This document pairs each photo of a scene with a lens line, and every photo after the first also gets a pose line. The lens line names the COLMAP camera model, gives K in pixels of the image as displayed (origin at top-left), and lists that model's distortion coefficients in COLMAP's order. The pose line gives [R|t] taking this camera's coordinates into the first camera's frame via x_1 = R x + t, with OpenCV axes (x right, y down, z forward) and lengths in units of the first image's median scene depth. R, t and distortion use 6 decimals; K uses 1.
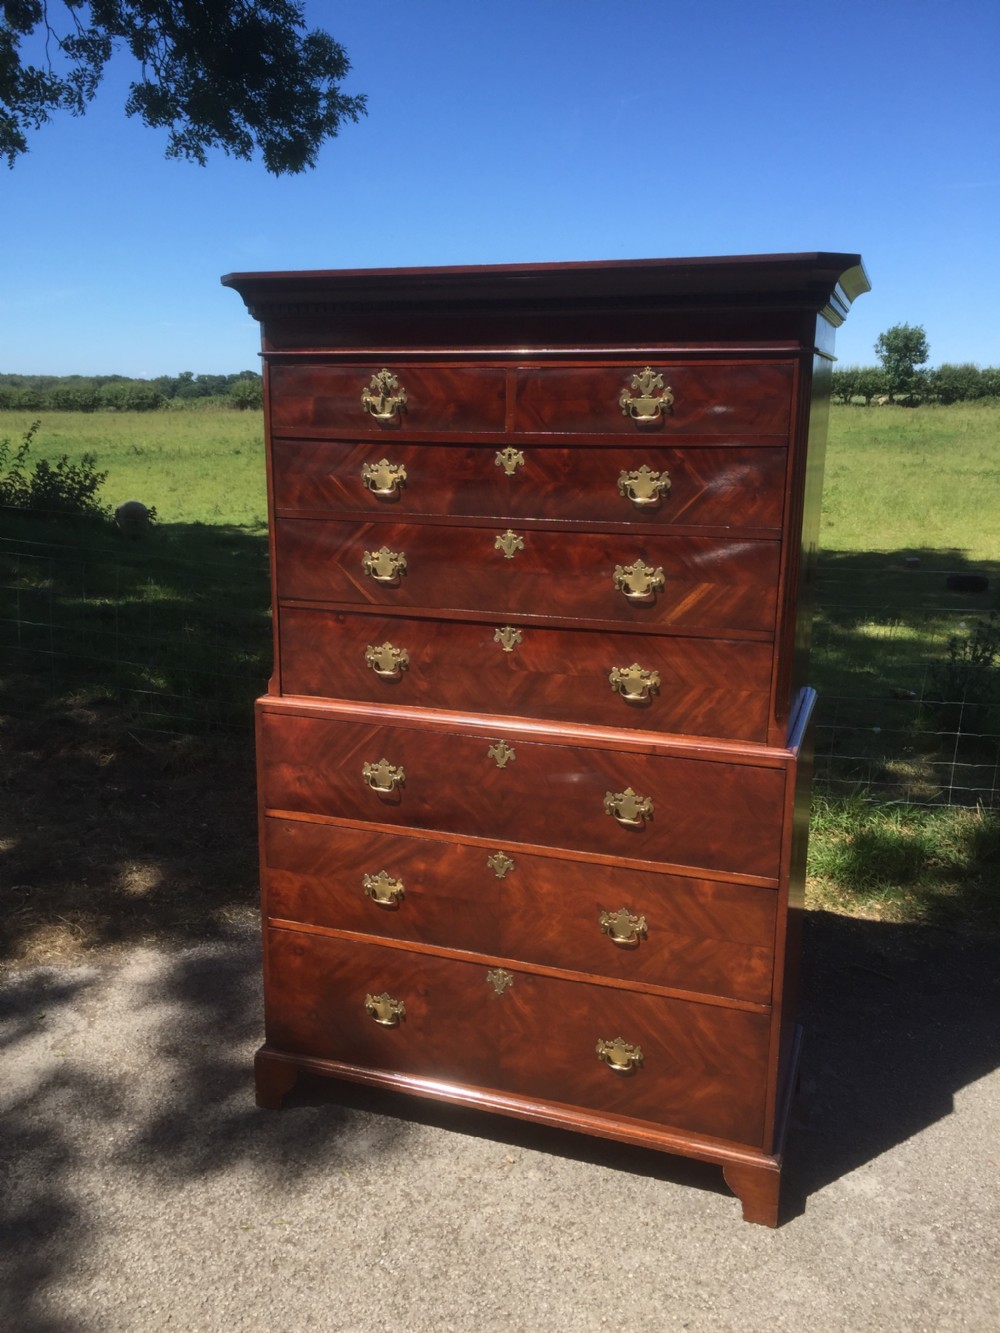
lens RADIAL K [[1148.8, 0, 504.0], [0, 1148.8, 660.0], [0, 0, 1]] dist [0.087368, -0.115674]
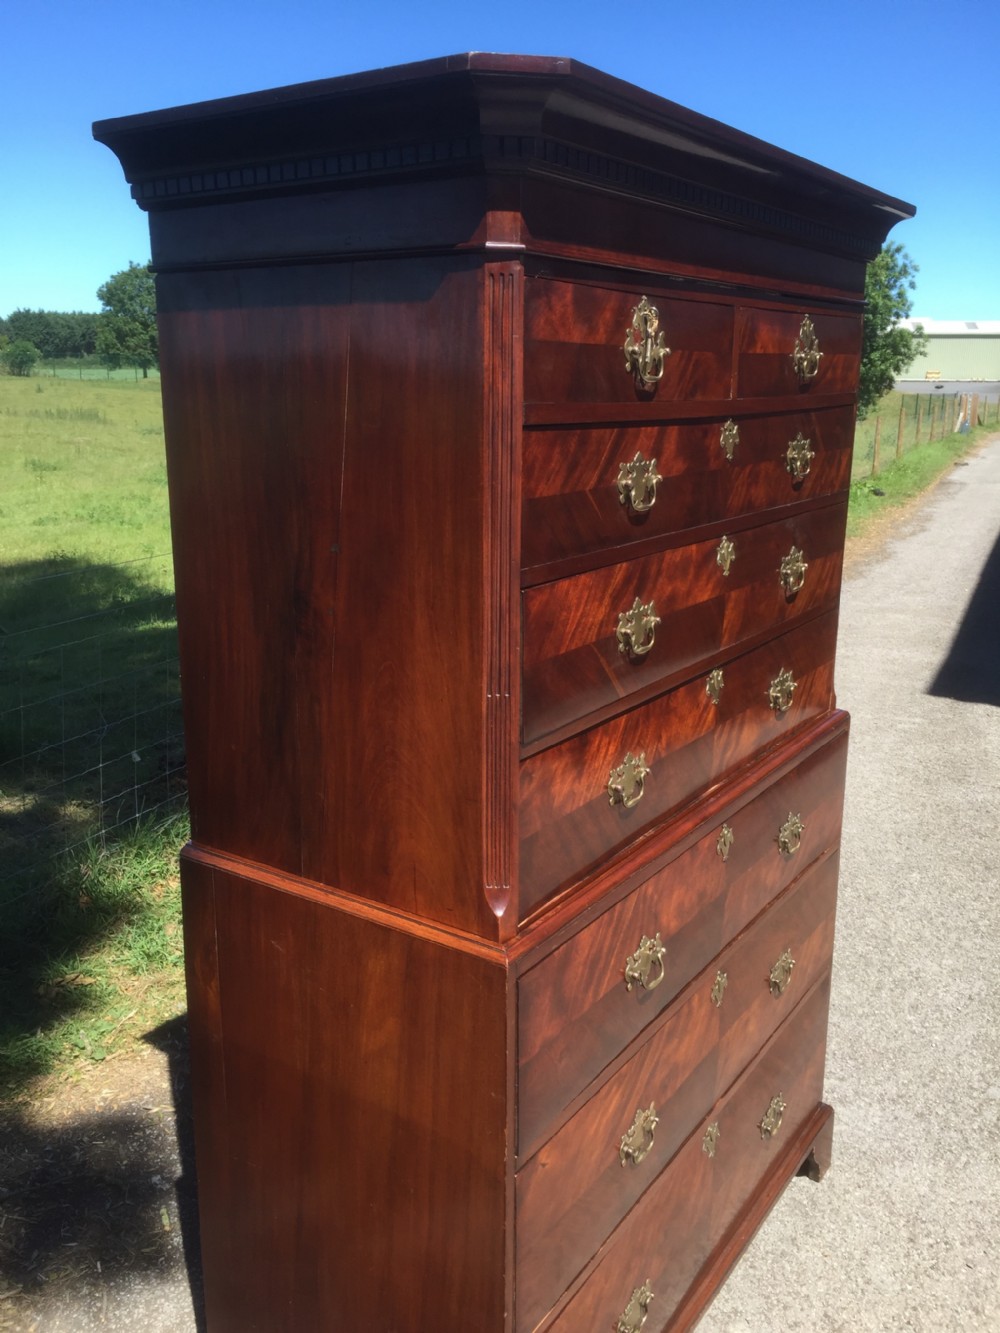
lens RADIAL K [[1148.8, 0, 504.0], [0, 1148.8, 660.0], [0, 0, 1]] dist [0.087368, -0.115674]
pose [[0.259711, -0.240612, 0.935230, -0.684783], [0.205795, 0.960005, 0.189838, -0.194000], [-0.943503, 0.143163, 0.298841, 0.883442]]
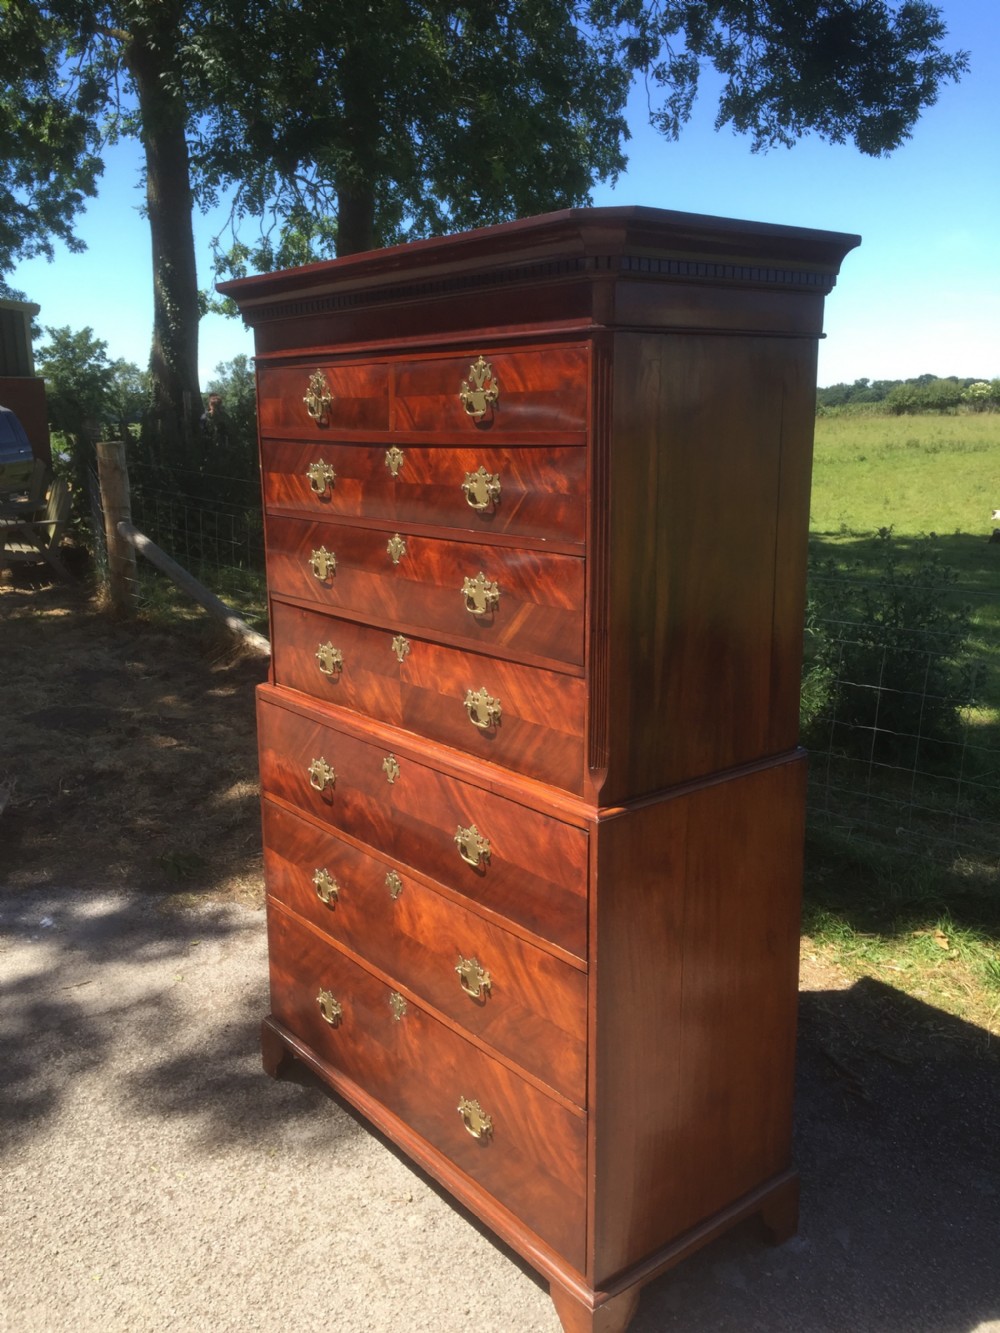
lens RADIAL K [[1148.8, 0, 504.0], [0, 1148.8, 660.0], [0, 0, 1]] dist [0.087368, -0.115674]
pose [[0.839875, 0.096359, -0.534159, 0.568757], [-0.099973, 0.994741, 0.022254, -0.037578], [0.533494, 0.034711, 0.845091, 0.236777]]
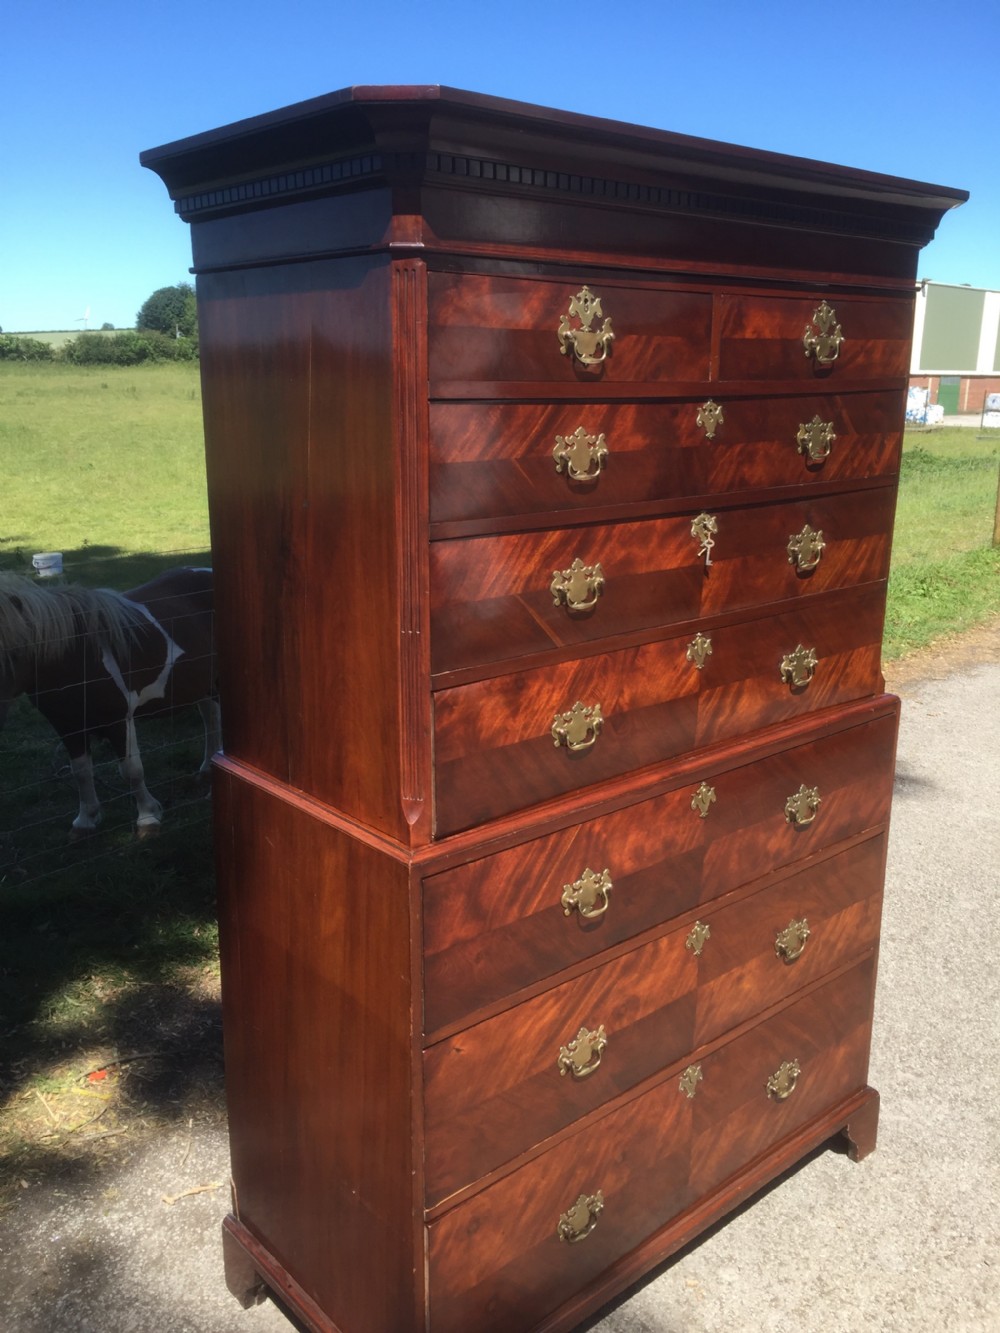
lens RADIAL K [[1148.8, 0, 504.0], [0, 1148.8, 660.0], [0, 0, 1]] dist [0.087368, -0.115674]
pose [[0.493460, -0.220905, 0.841248, -0.691397], [0.186666, 0.971569, 0.145632, -0.146005], [-0.849502, 0.085169, 0.520666, 0.690837]]
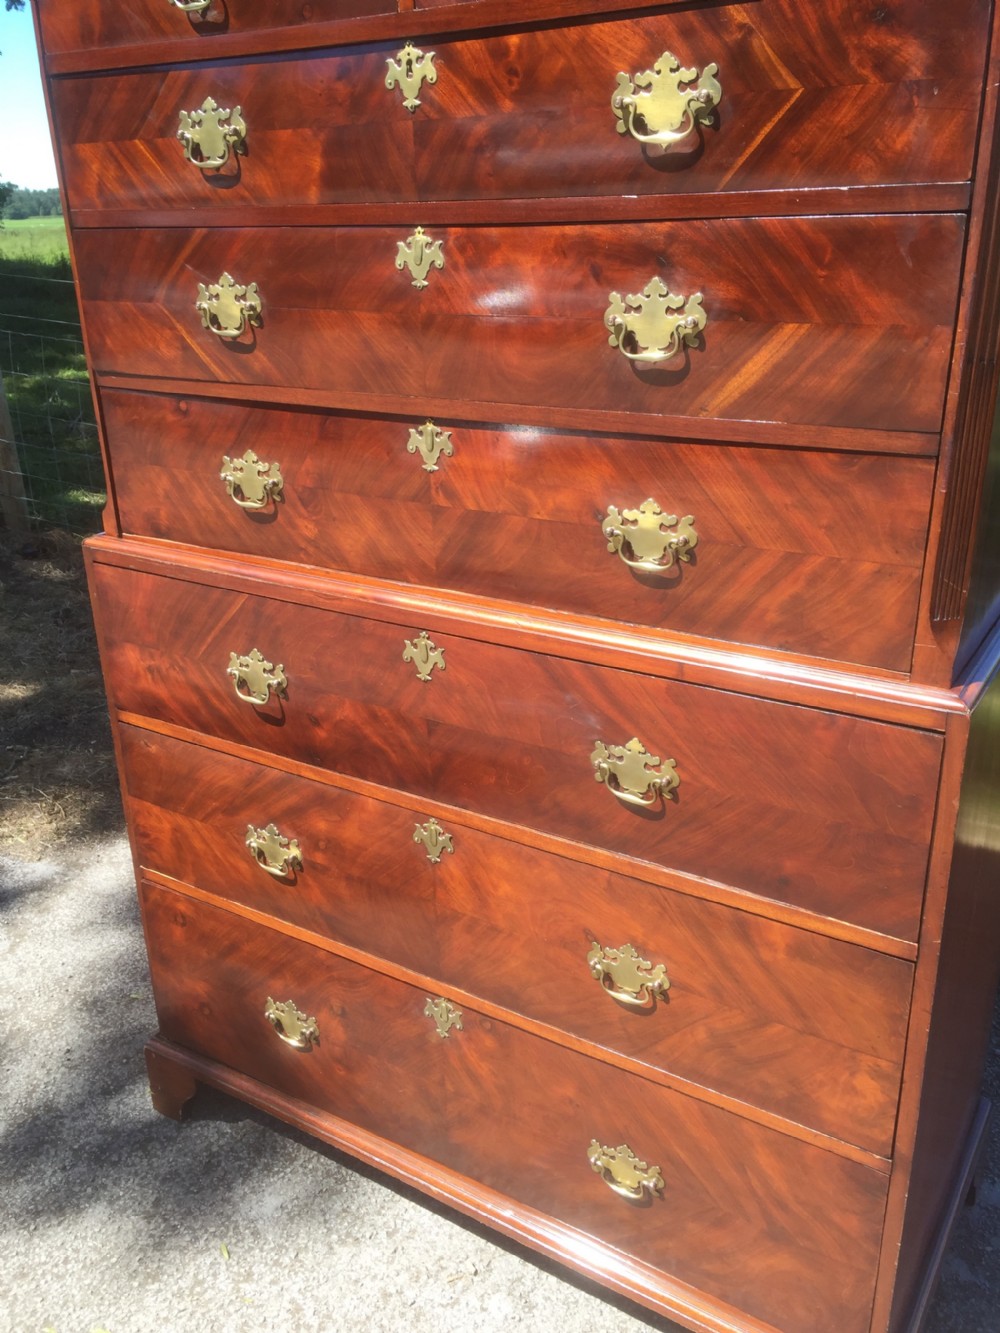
lens RADIAL K [[1141.4, 0, 496.9], [0, 1141.4, 658.7], [0, 0, 1]] dist [0.079667, -0.103158]
pose [[0.971498, 0.053364, -0.230961, 0.158358], [-0.015943, 0.986834, 0.160948, -0.007080], [0.236509, -0.152678, 0.959559, 0.467407]]
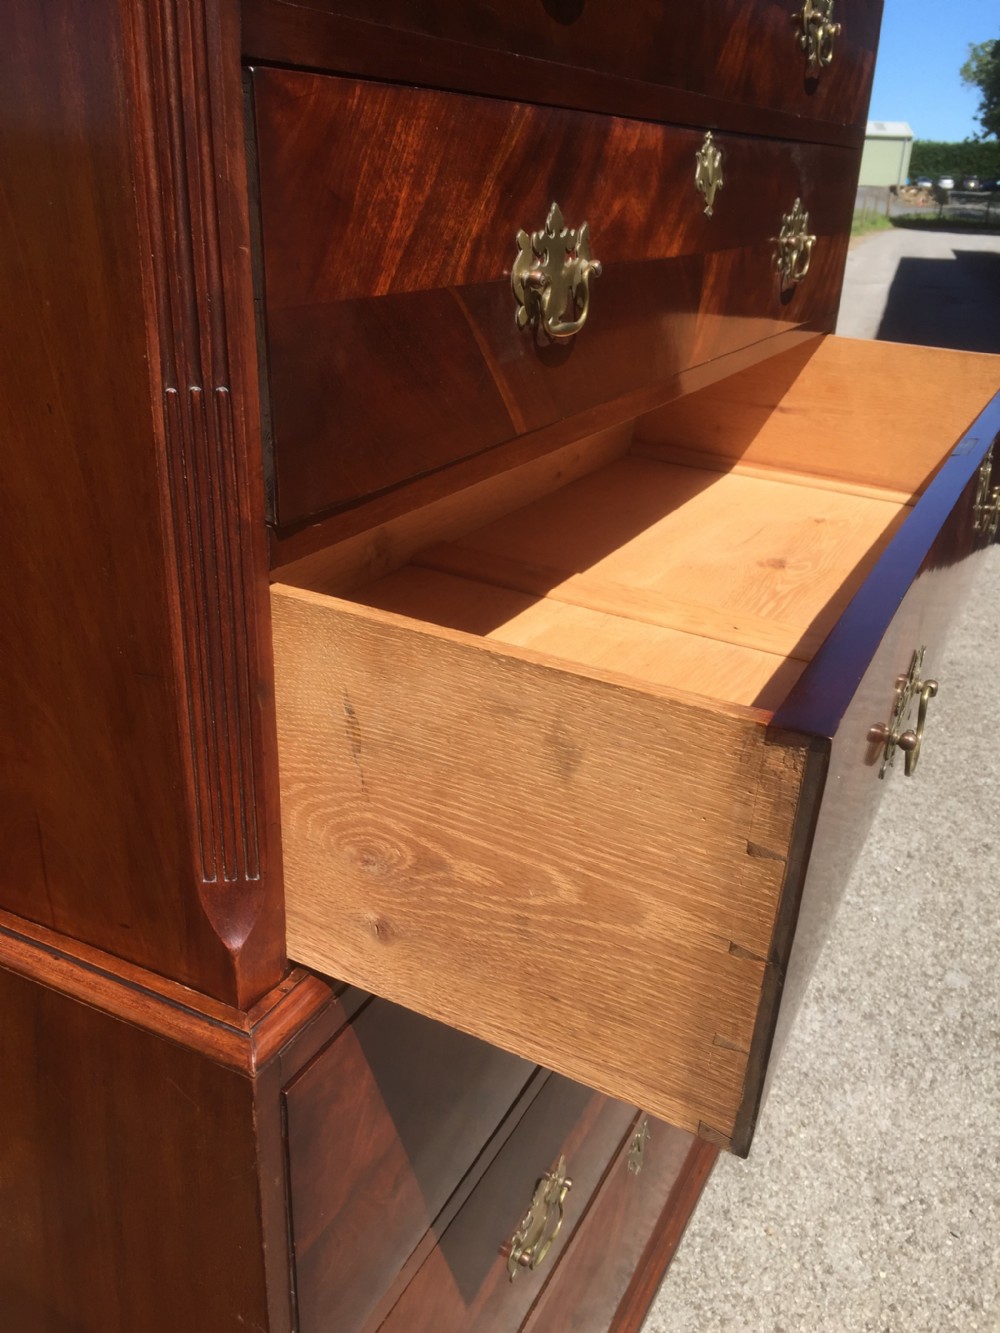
lens RADIAL K [[1148.8, 0, 504.0], [0, 1148.8, 660.0], [0, 0, 1]] dist [0.087368, -0.115674]
pose [[0.144064, -0.388878, 0.909956, -0.388784], [0.181832, 0.914294, 0.361944, -0.100822], [-0.972719, 0.113316, 0.202427, 0.960770]]
